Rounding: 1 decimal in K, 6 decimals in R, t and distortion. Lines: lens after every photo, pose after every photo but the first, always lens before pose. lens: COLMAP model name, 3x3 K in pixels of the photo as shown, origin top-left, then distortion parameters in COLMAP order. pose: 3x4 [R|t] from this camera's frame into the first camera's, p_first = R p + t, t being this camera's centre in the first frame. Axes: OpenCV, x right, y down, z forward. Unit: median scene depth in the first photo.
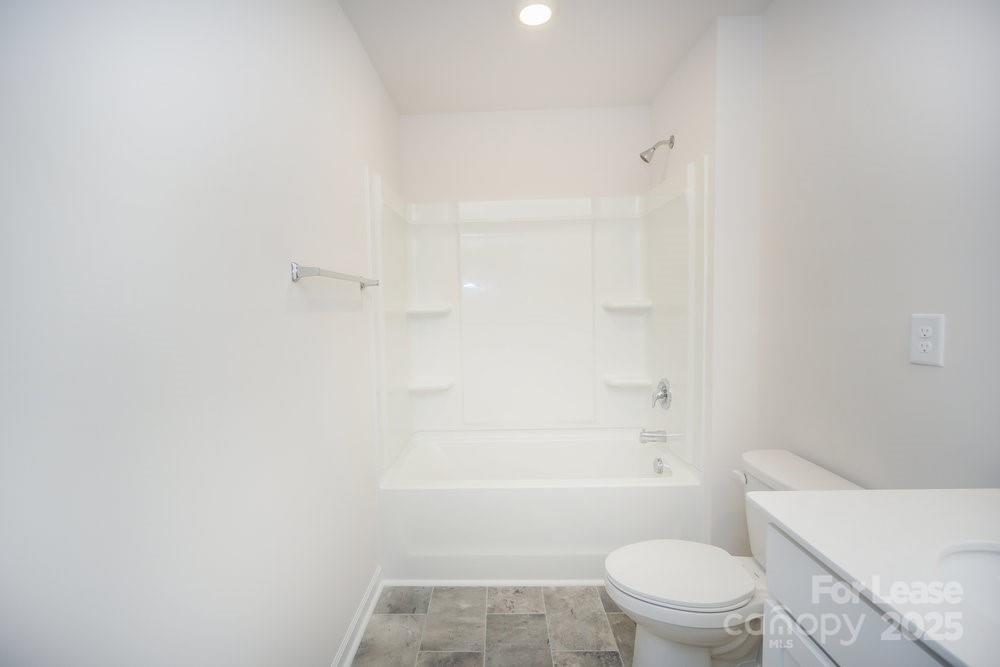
lens RADIAL K [[417.4, 0, 500.0], [0, 417.4, 333.5], [0, 0, 1]] dist [-0.002045, -0.000117]
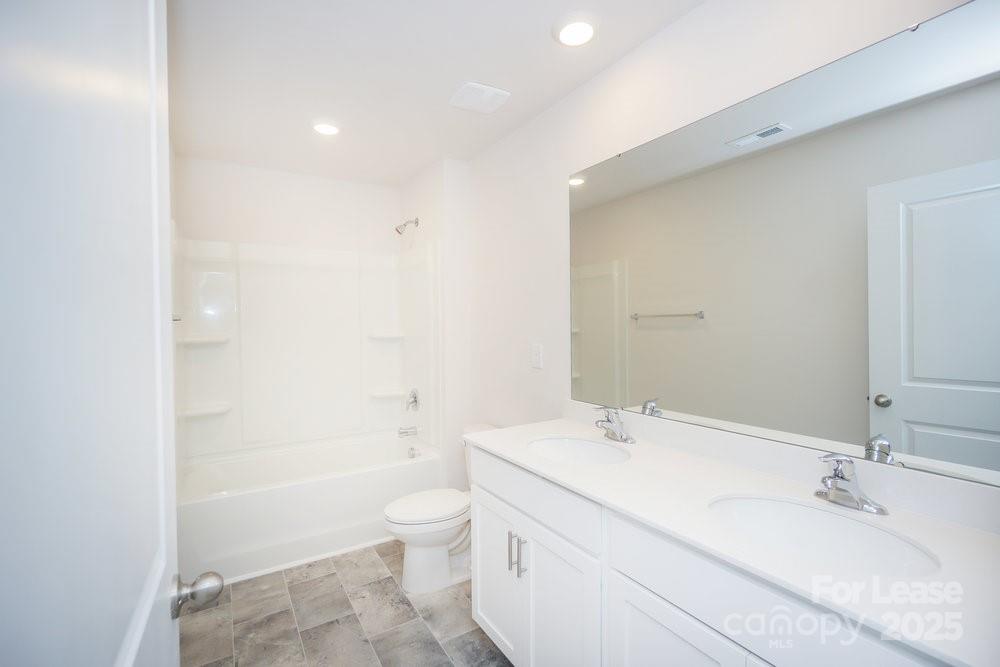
lens RADIAL K [[492.3, 0, 485.7], [0, 492.3, 332.6], [0, 0, 1]] dist [-0.003070, -0.000543]
pose [[0.848287, 0.000766, 0.529535, -0.297500], [0.025640, 0.998767, -0.042519, -0.002180], [-0.528915, 0.049645, 0.847222, -0.570109]]
